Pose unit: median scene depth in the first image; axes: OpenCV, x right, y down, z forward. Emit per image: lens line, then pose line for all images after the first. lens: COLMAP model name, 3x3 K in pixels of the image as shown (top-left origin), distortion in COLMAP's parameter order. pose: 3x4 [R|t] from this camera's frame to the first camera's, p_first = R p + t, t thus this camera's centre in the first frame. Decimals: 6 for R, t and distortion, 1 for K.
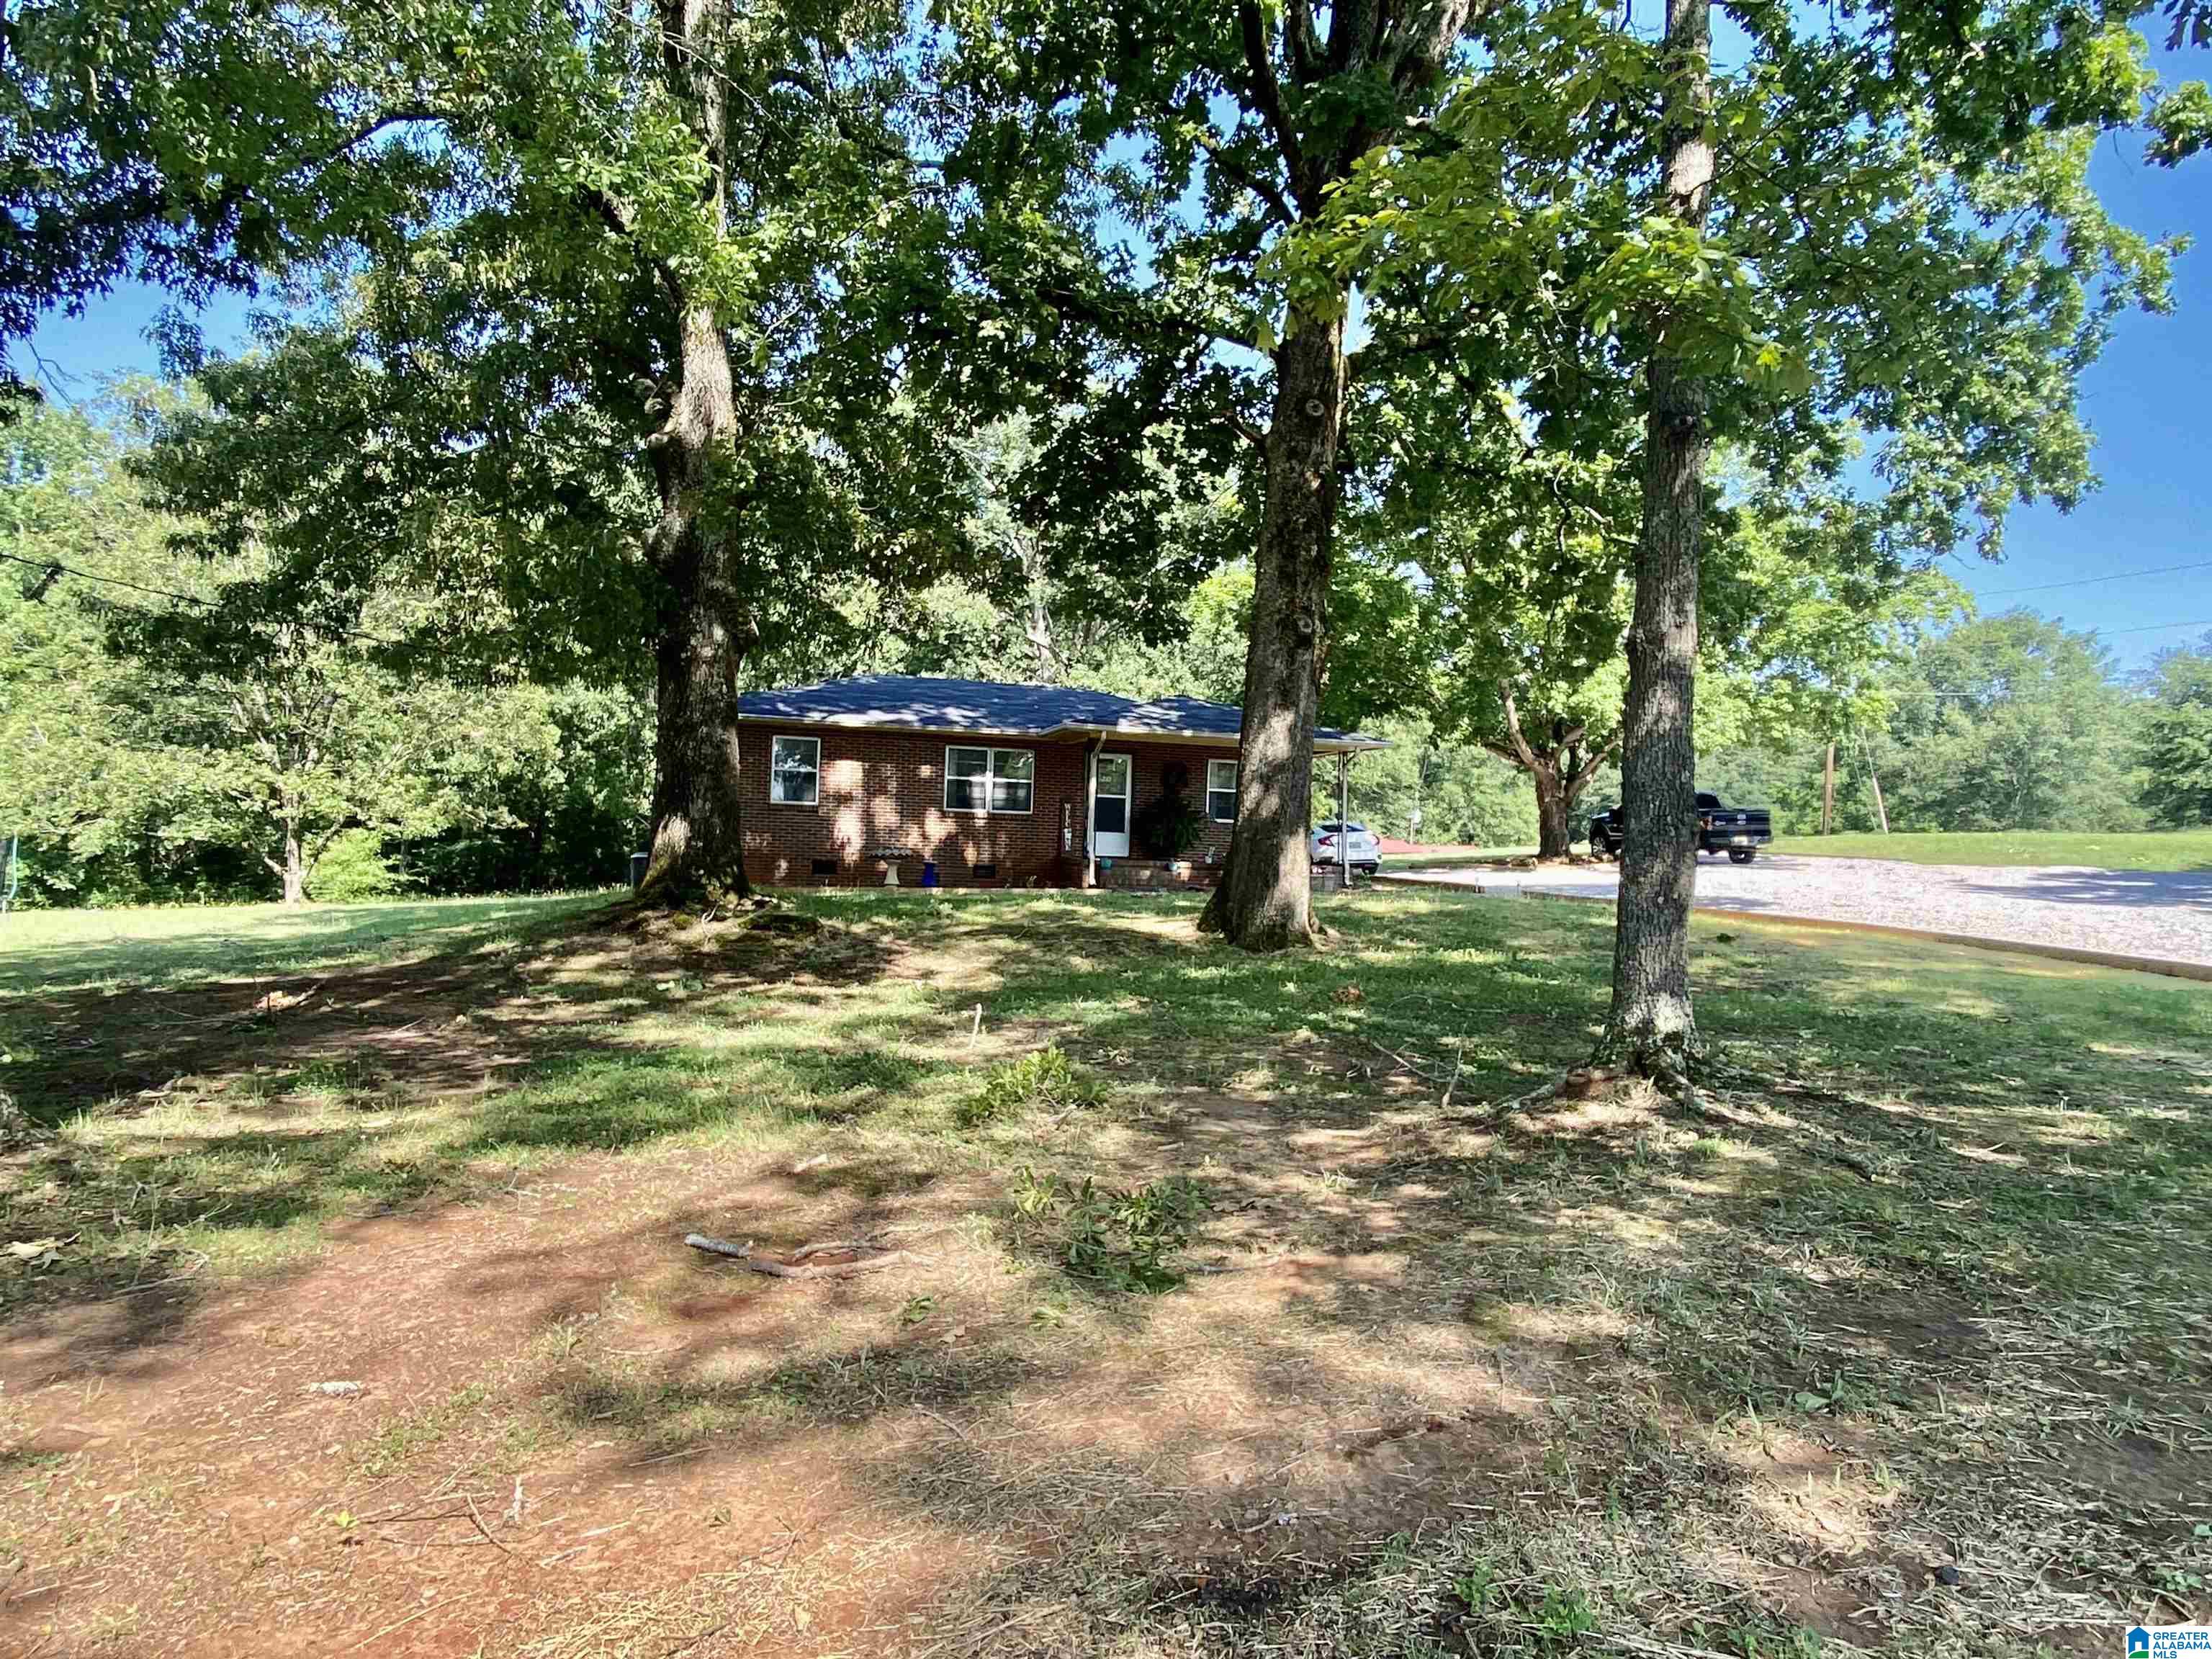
lens RADIAL K [[1354.4, 0, 1106.0], [0, 1354.4, 829.5], [0, 0, 1]] dist [0.057136, -0.056663]
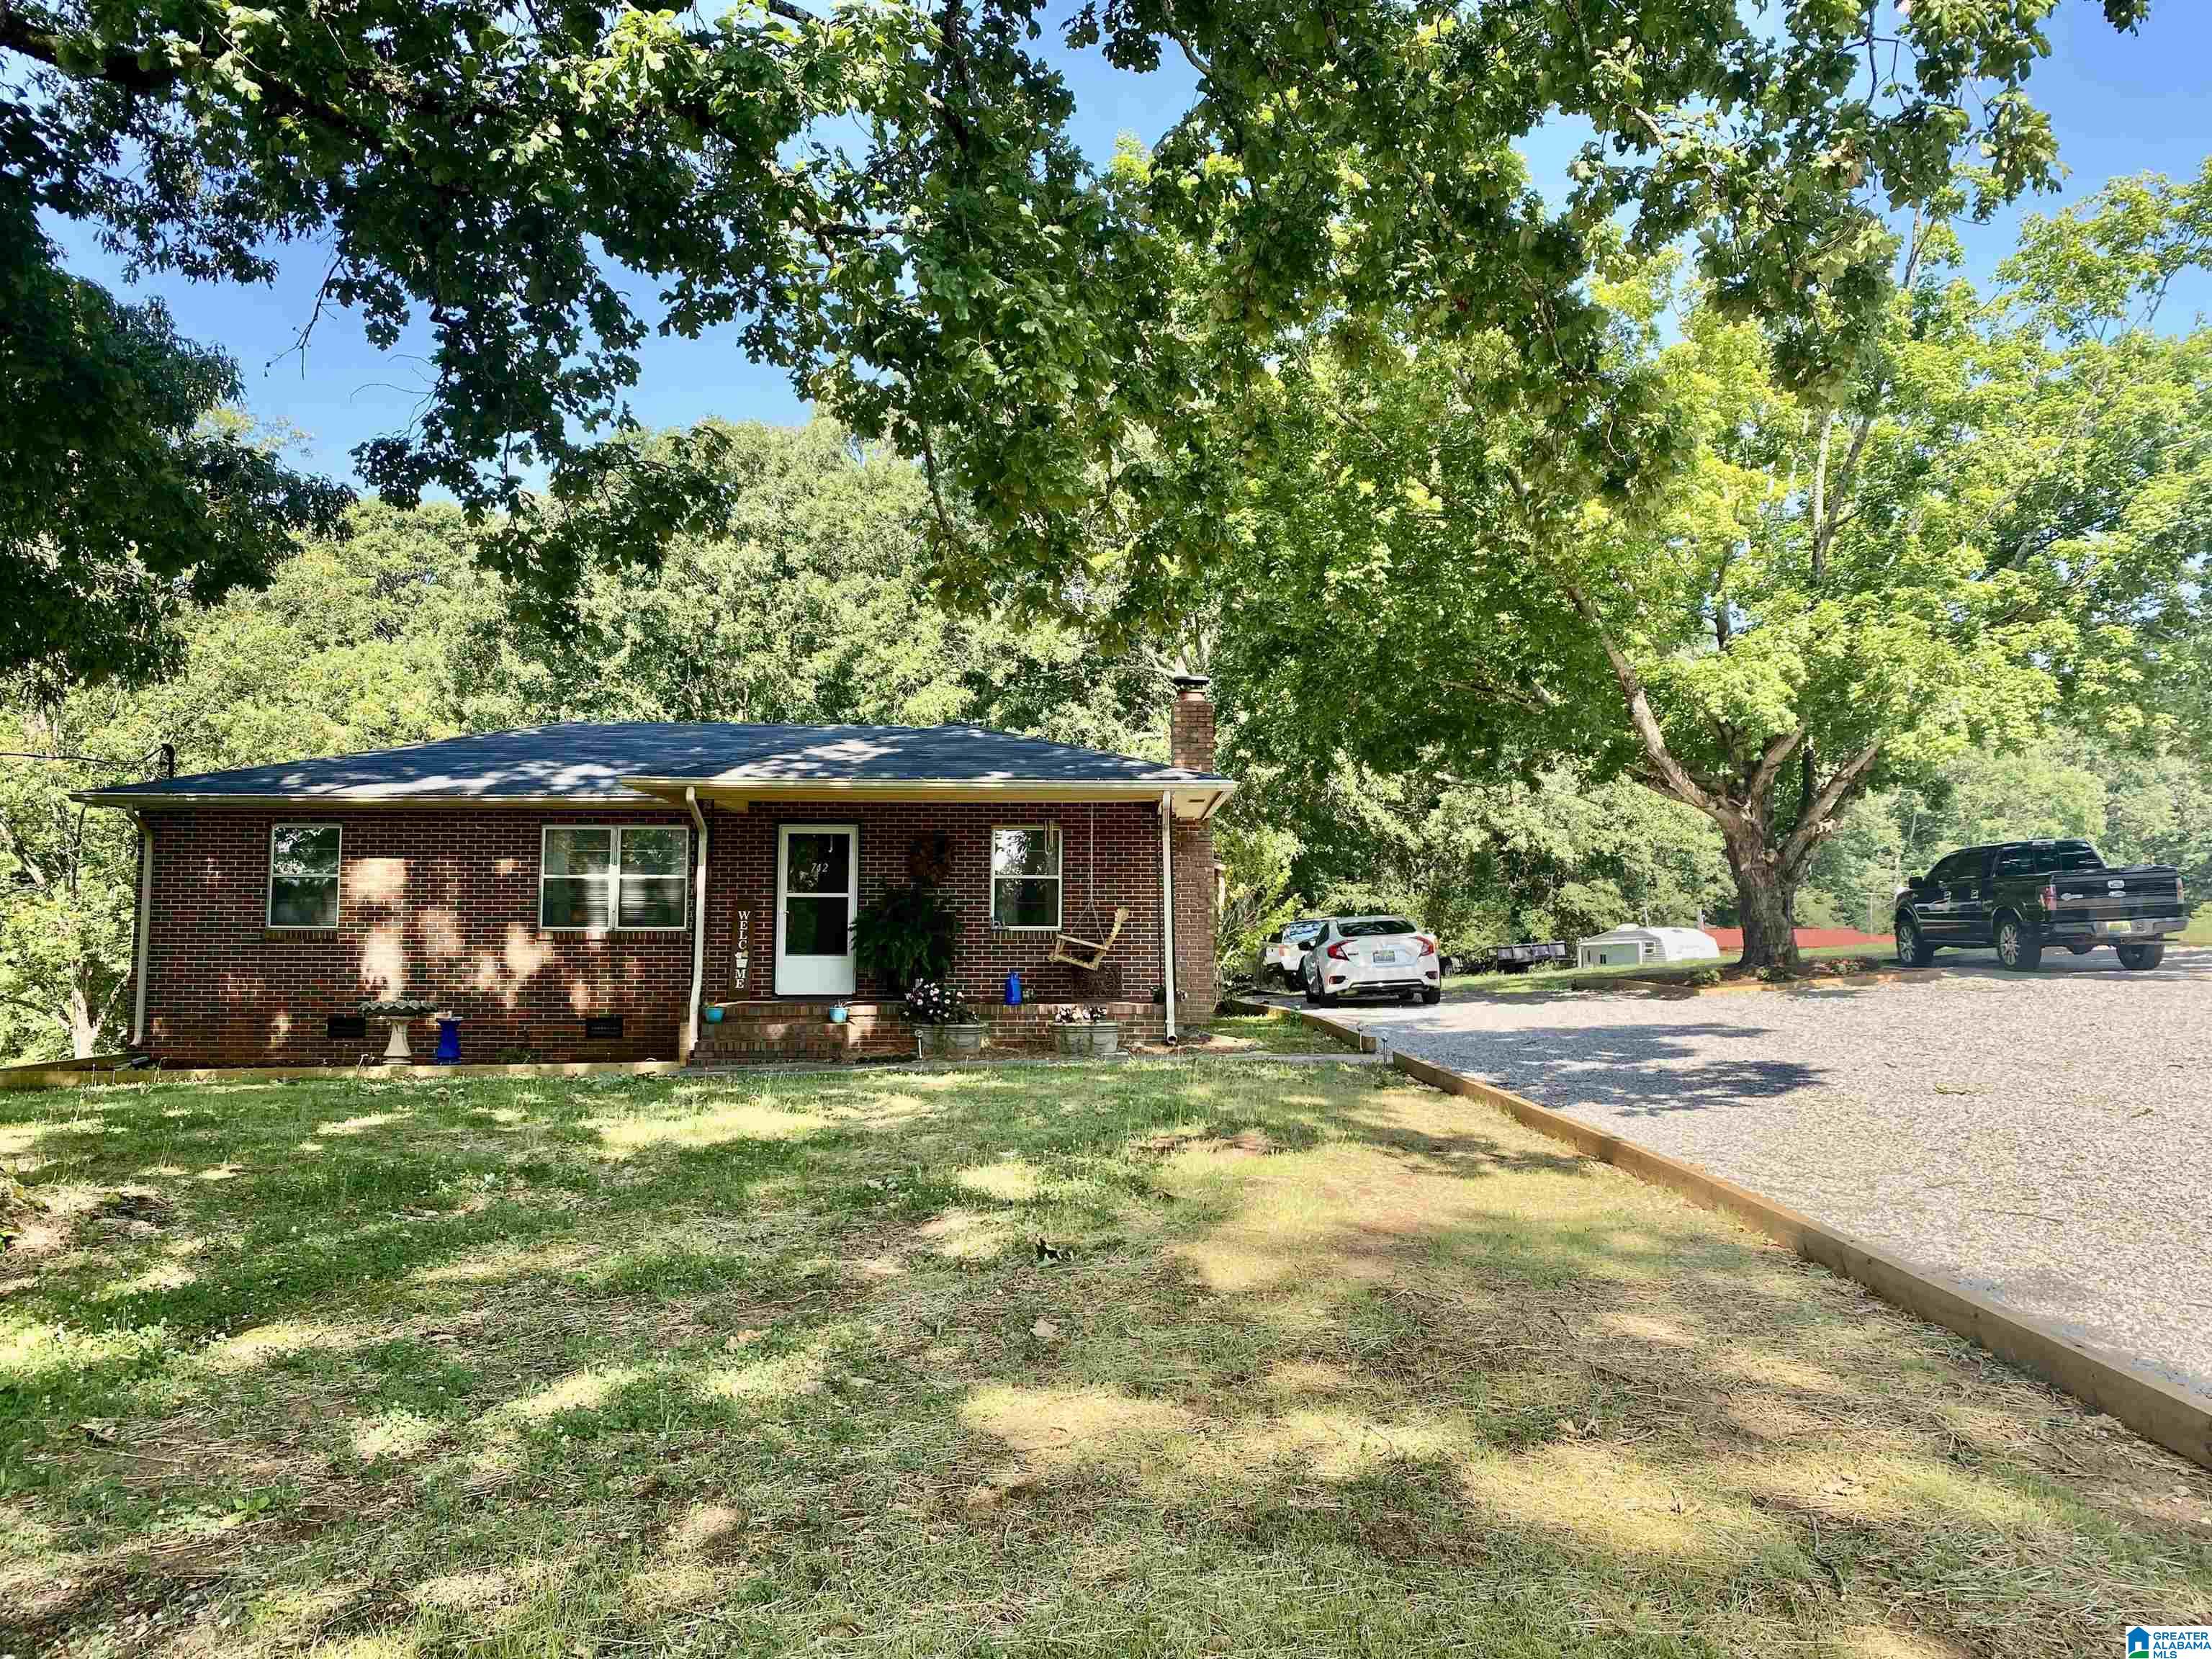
lens RADIAL K [[1665.9, 0, 1106.0], [0, 1665.9, 829.5], [0, 0, 1]] dist [0.024721, -0.000836]
pose [[0.964968, -0.048755, -0.257799, 0.330003], [0.033085, 0.997351, -0.064778, -0.001135], [0.260274, 0.053979, 0.964025, 0.324502]]
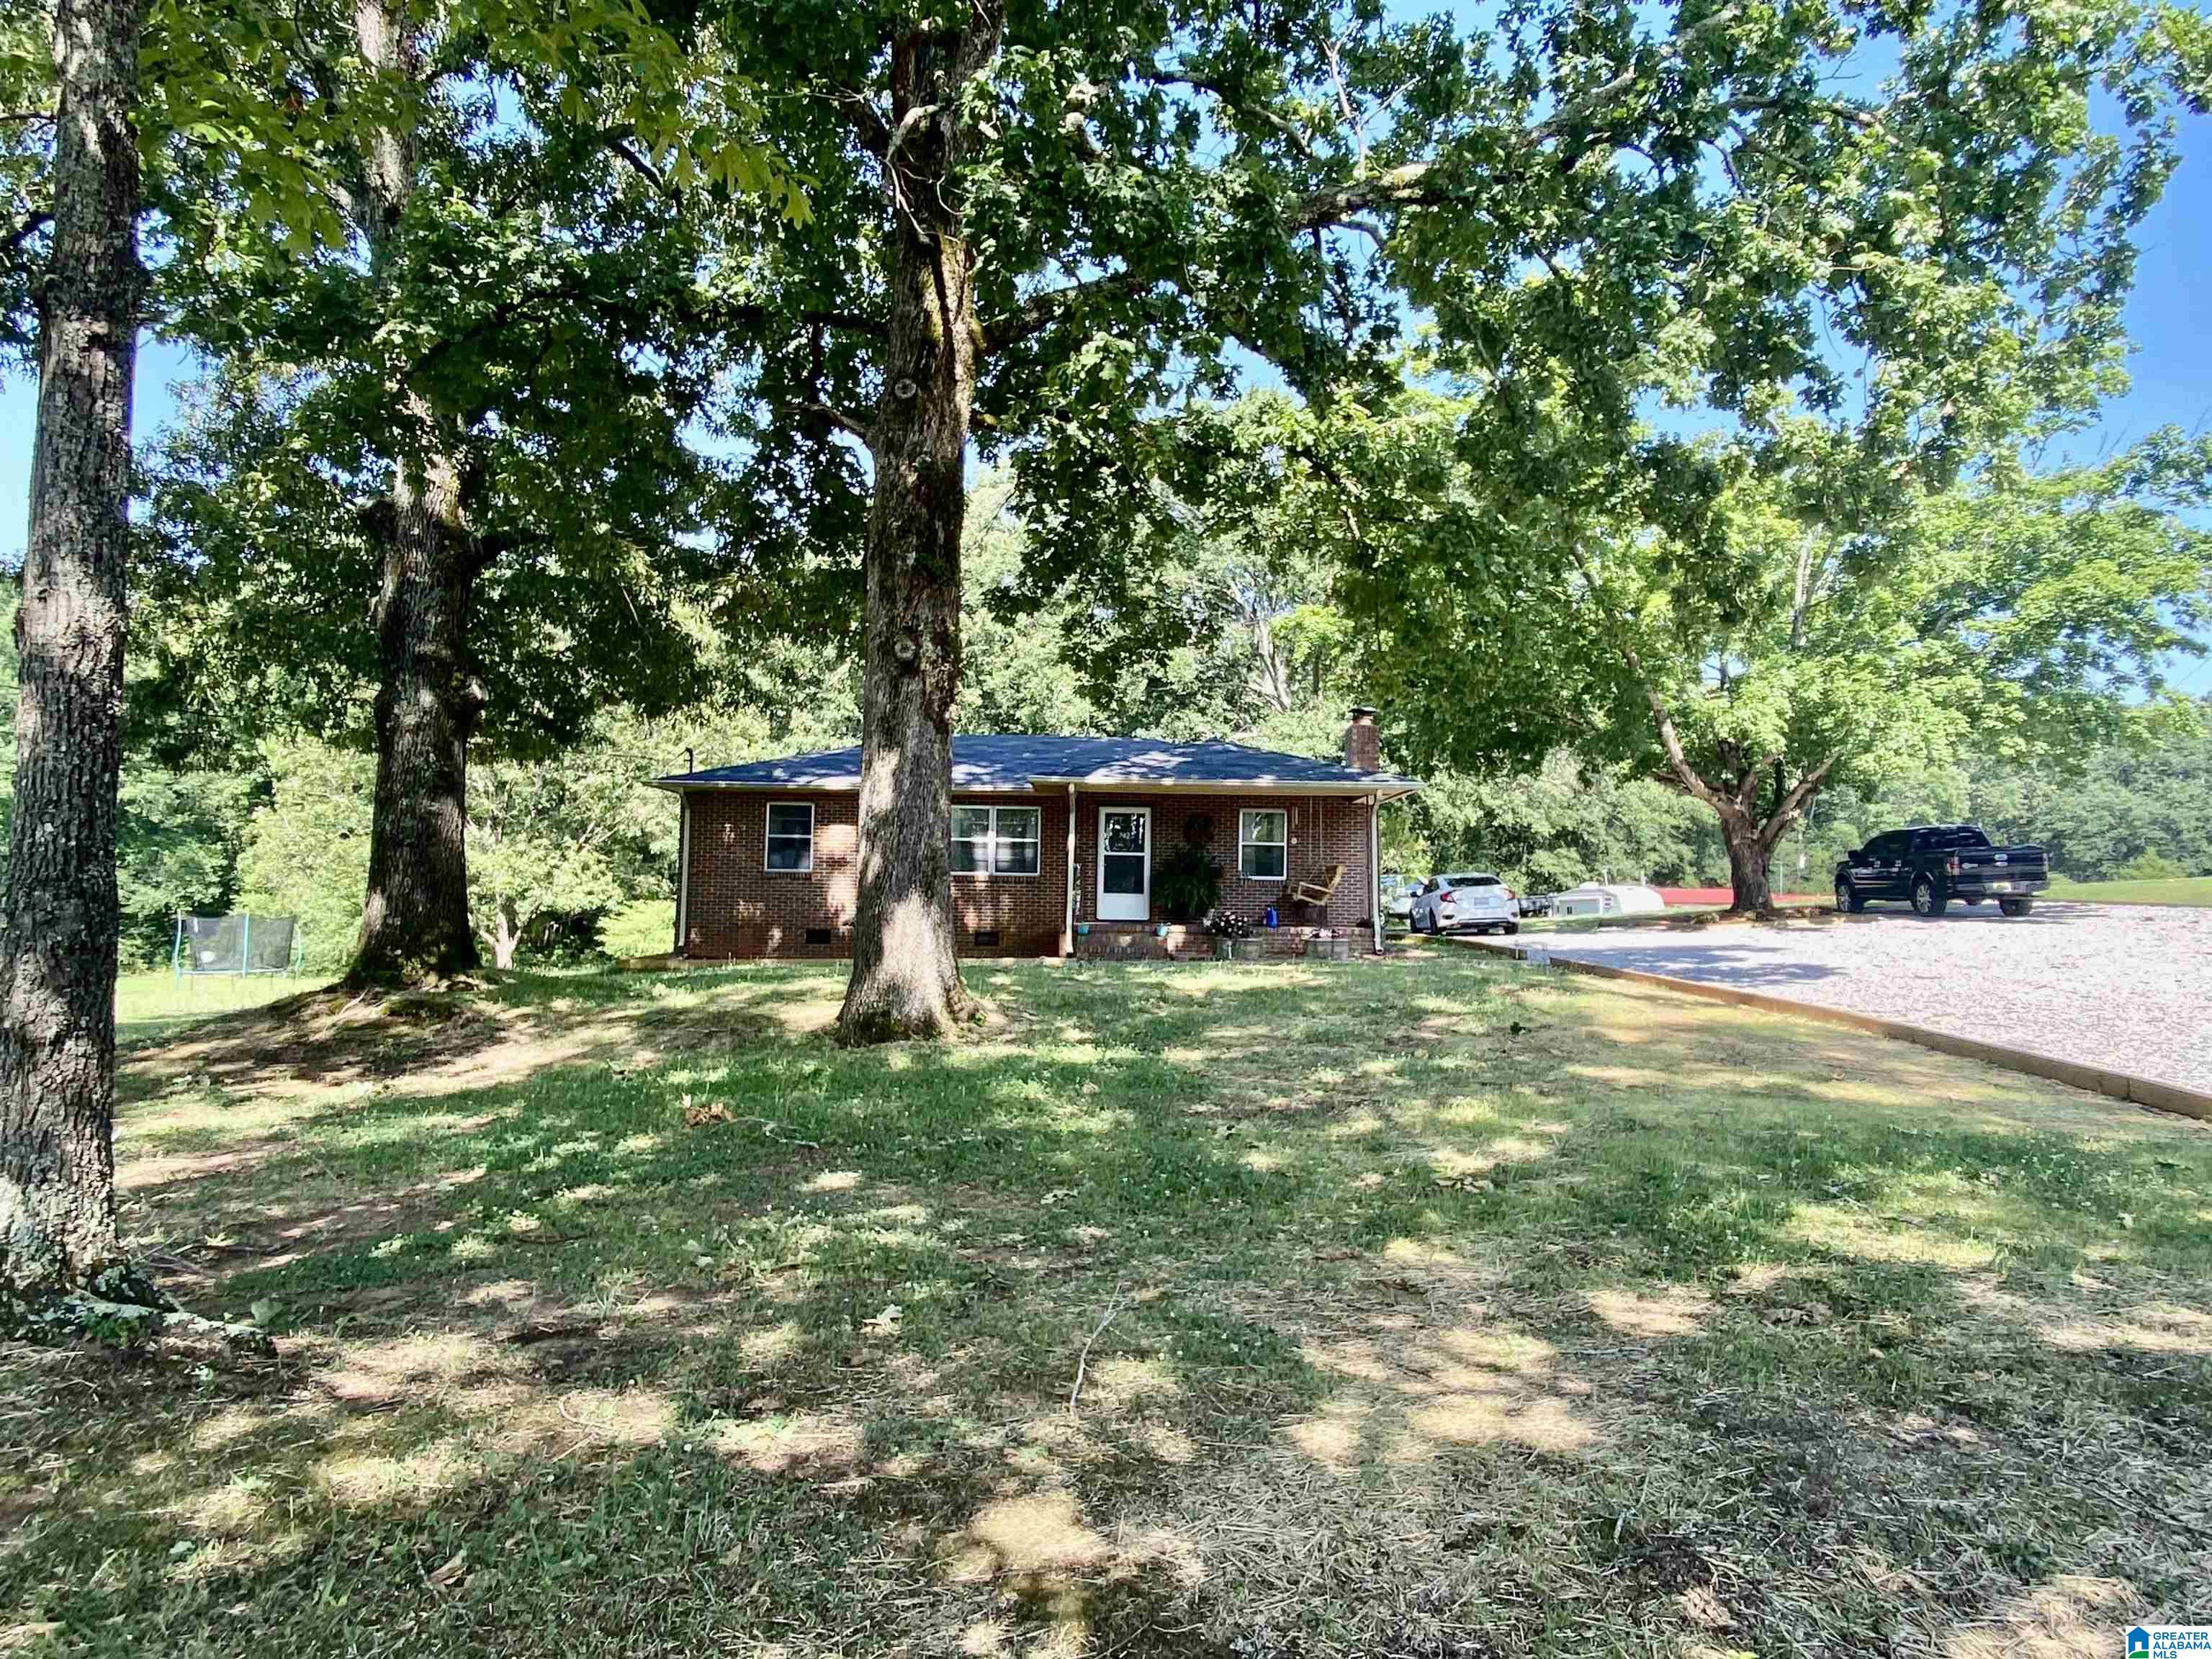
lens RADIAL K [[1354.4, 0, 1106.0], [0, 1354.4, 829.5], [0, 0, 1]] dist [0.057136, -0.056663]
pose [[0.959940, -0.032564, -0.278307, 0.251757], [0.020763, 0.998760, -0.045245, 0.000086], [0.279435, 0.037654, 0.959426, 0.124513]]
